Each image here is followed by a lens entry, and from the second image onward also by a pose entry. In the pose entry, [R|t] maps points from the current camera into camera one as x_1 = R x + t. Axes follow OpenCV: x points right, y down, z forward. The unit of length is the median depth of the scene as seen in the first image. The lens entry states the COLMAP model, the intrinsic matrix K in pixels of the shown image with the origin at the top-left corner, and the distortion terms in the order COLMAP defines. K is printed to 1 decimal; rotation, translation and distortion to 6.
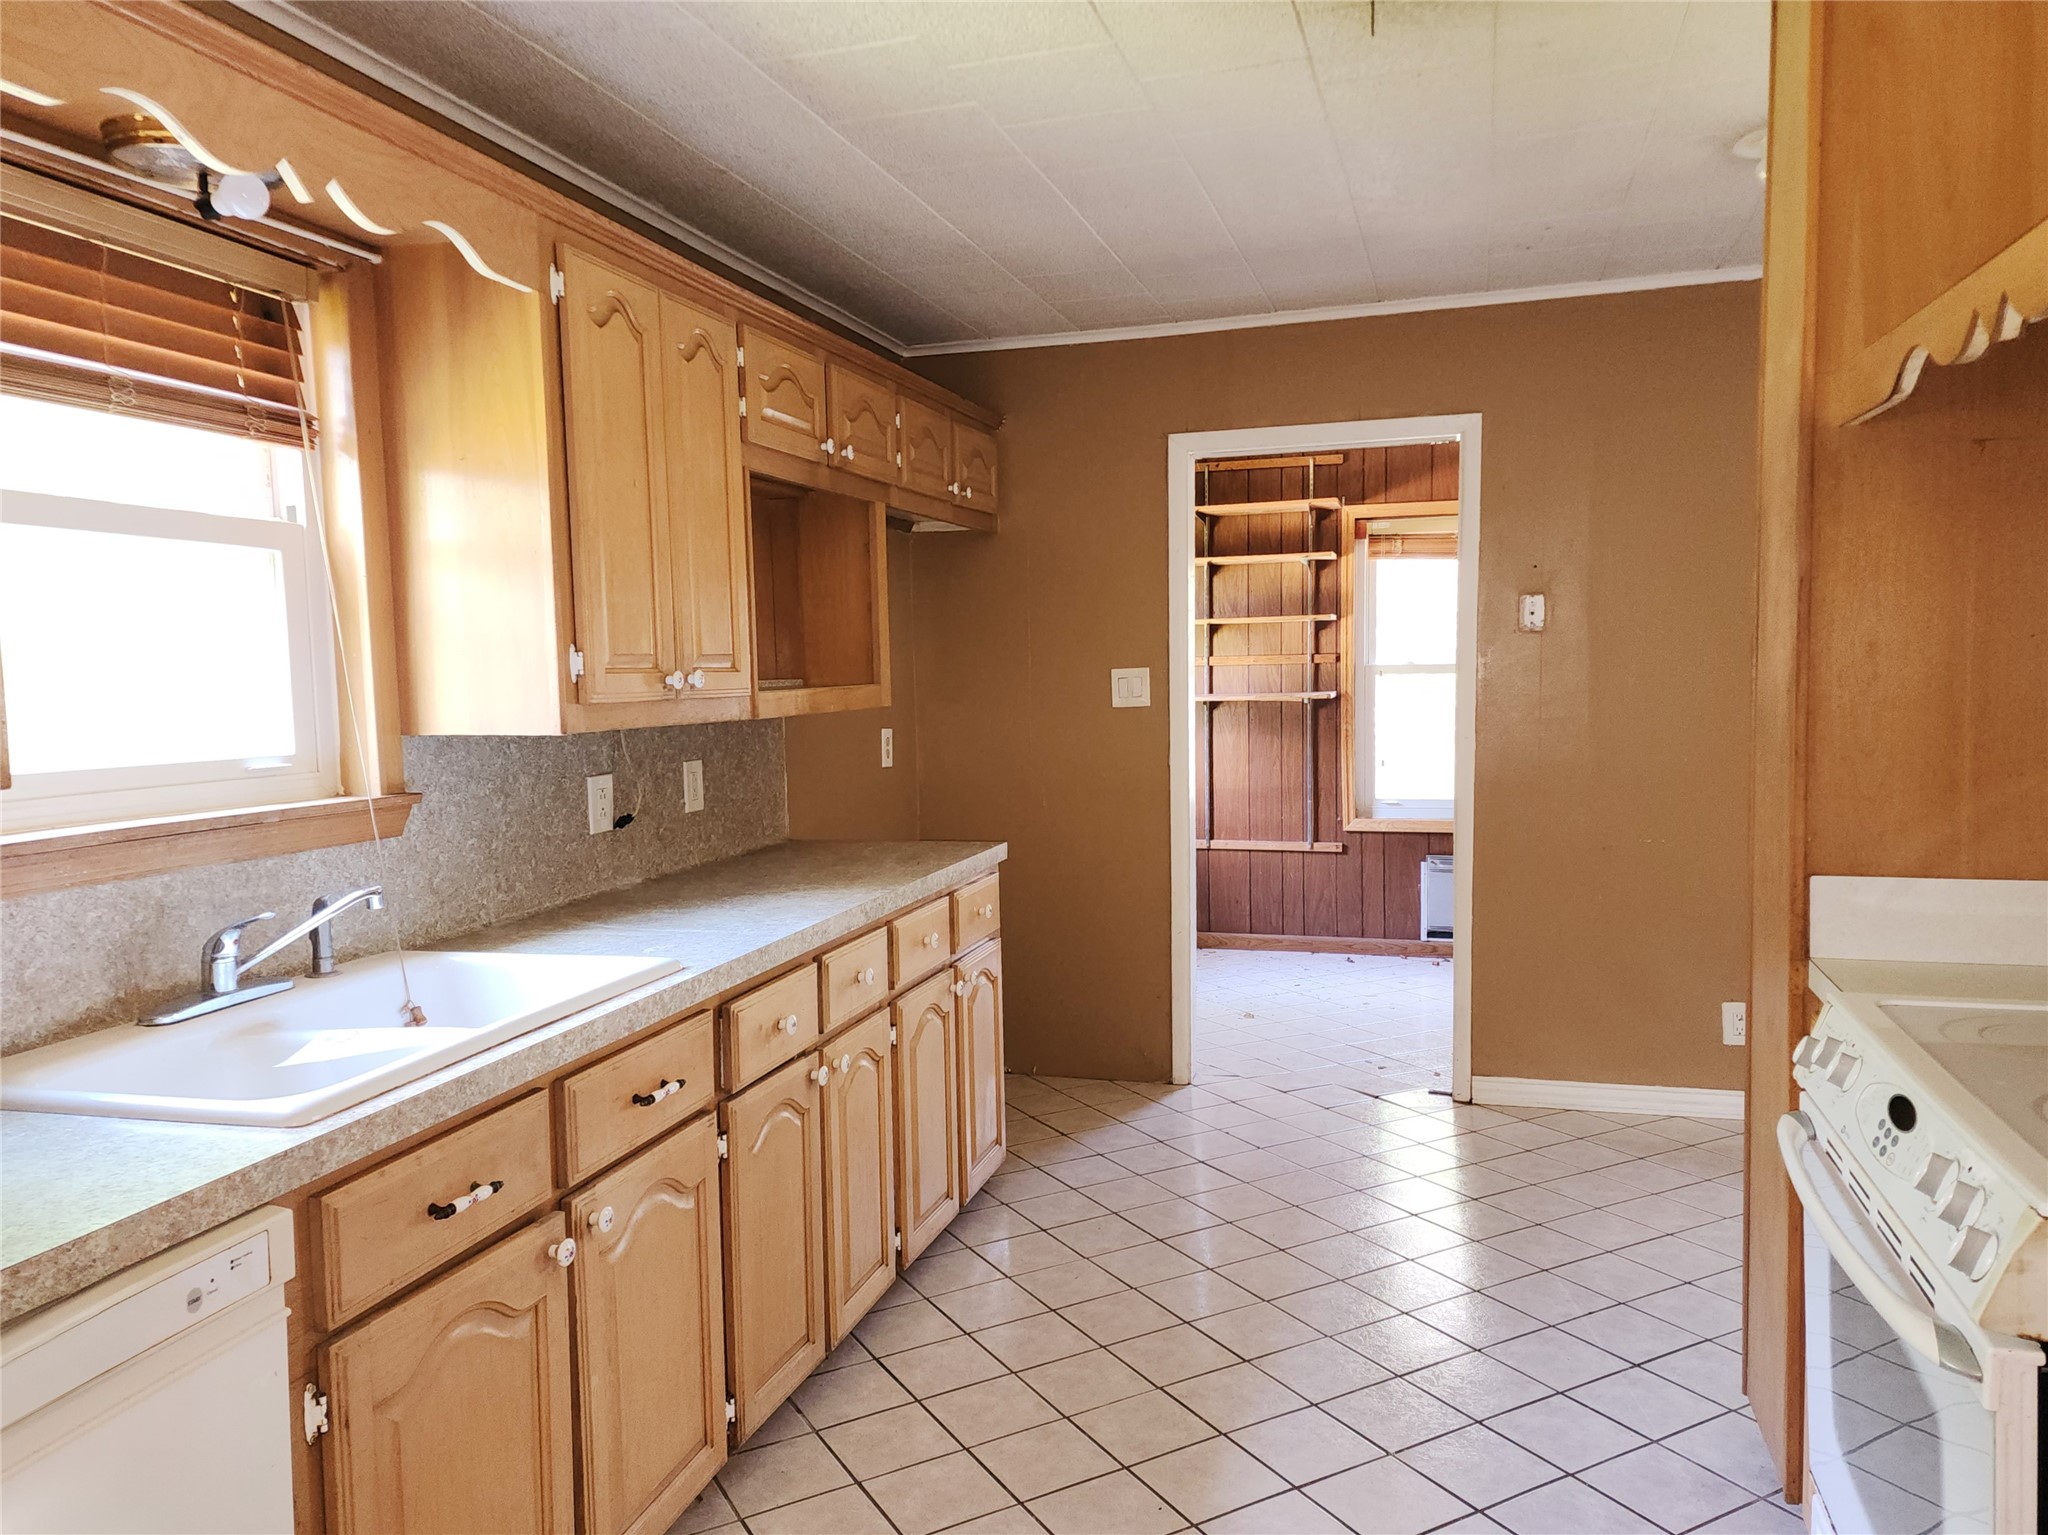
lens RADIAL K [[1451.5, 0, 1012.1], [0, 1451.5, 767.9], [0, 0, 1]] dist [0.064702, -0.037568]
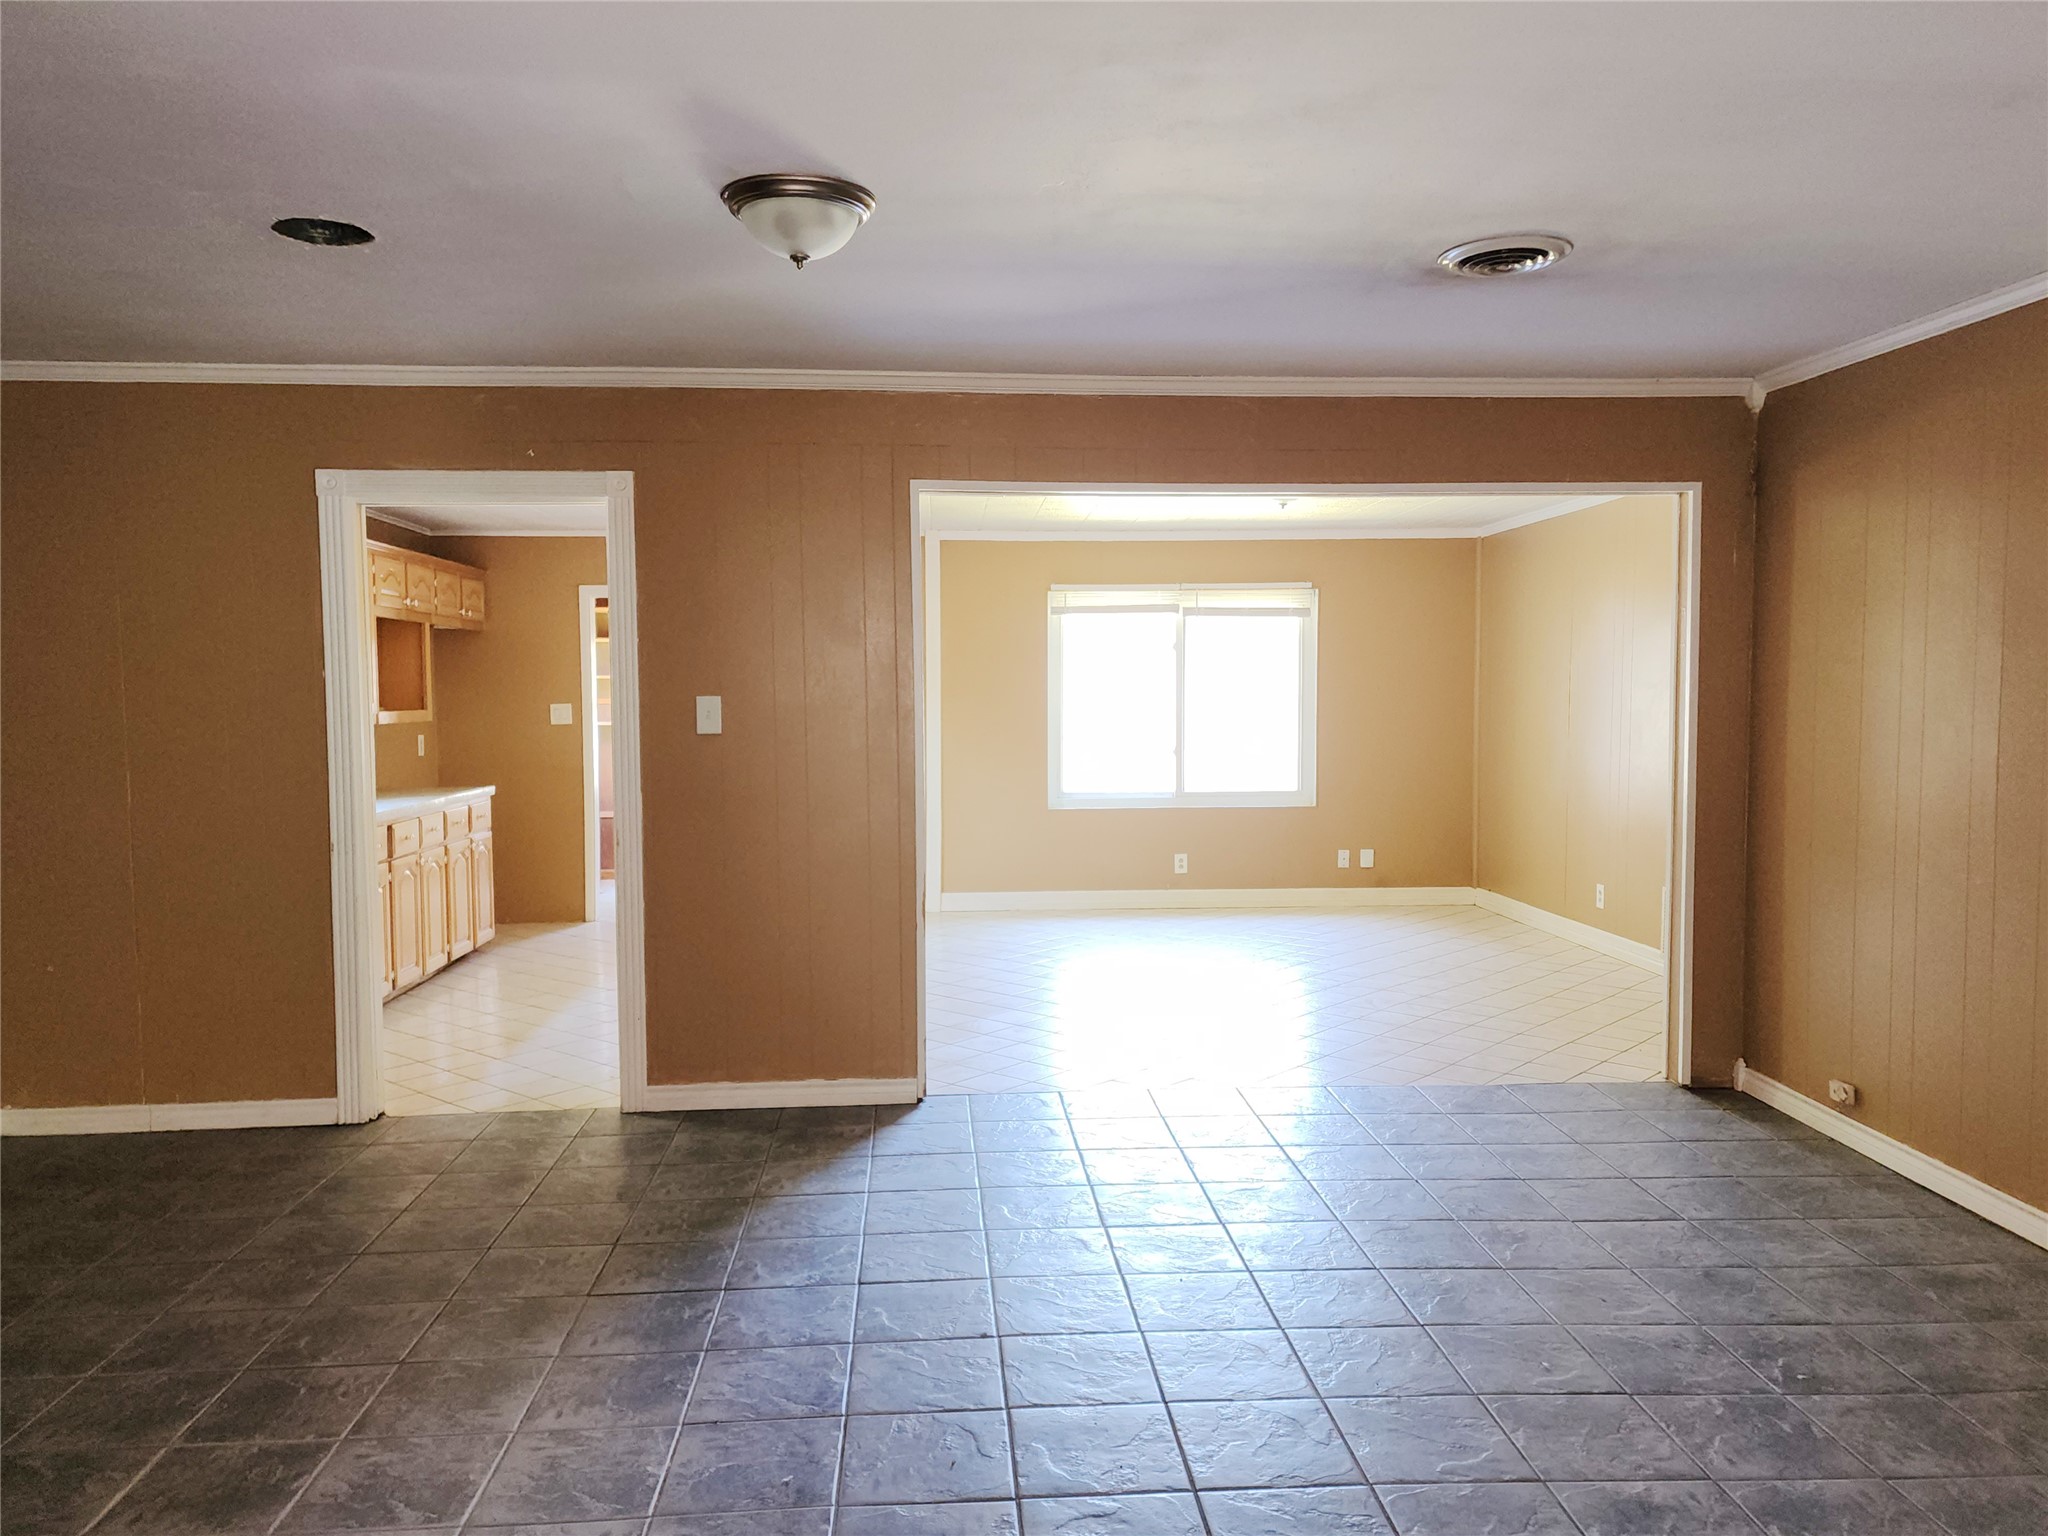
lens RADIAL K [[1451.5, 0, 1017.7], [0, 1451.5, 766.2], [0, 0, 1]] dist [0.064702, -0.037568]
pose [[0.936653, -0.006917, 0.350190, -0.031911], [0.016587, 0.999559, -0.024622, 0.078401], [-0.349866, 0.028871, 0.936355, -1.114194]]
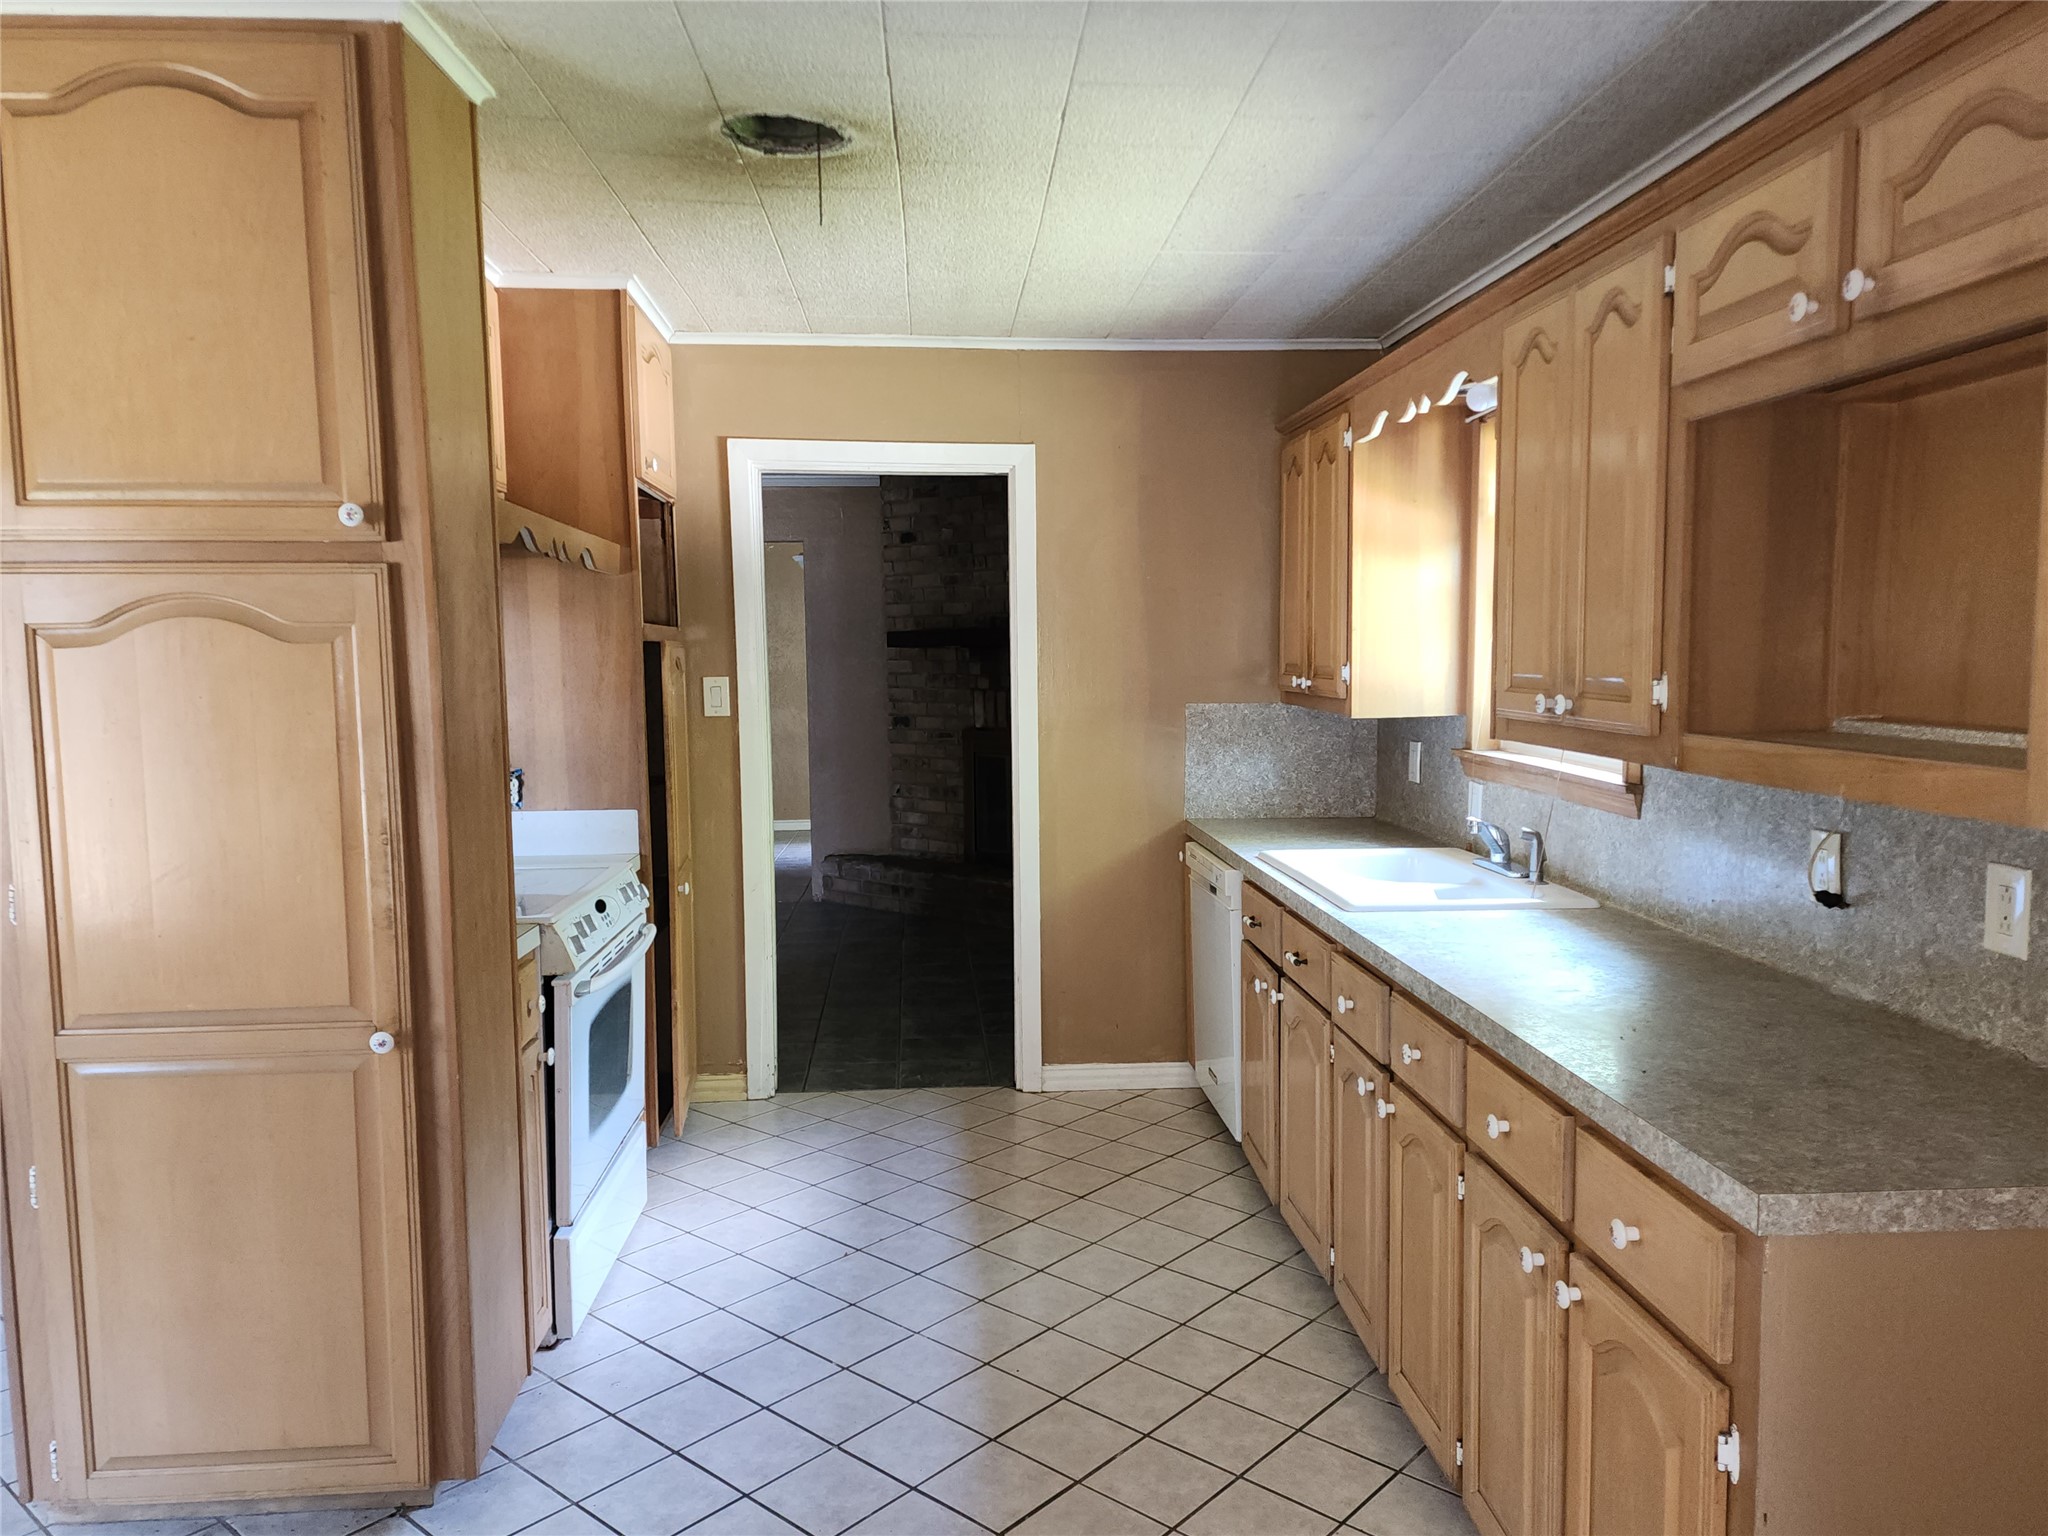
lens RADIAL K [[1451.5, 0, 1031.2], [0, 1451.5, 779.7], [0, 0, 1]] dist [0.064702, -0.037568]
pose [[-0.928669, 0.066098, -0.364973, 0.279696], [0.004145, 0.985781, 0.167982, -0.111547], [0.370887, 0.154487, -0.915738, 1.133386]]
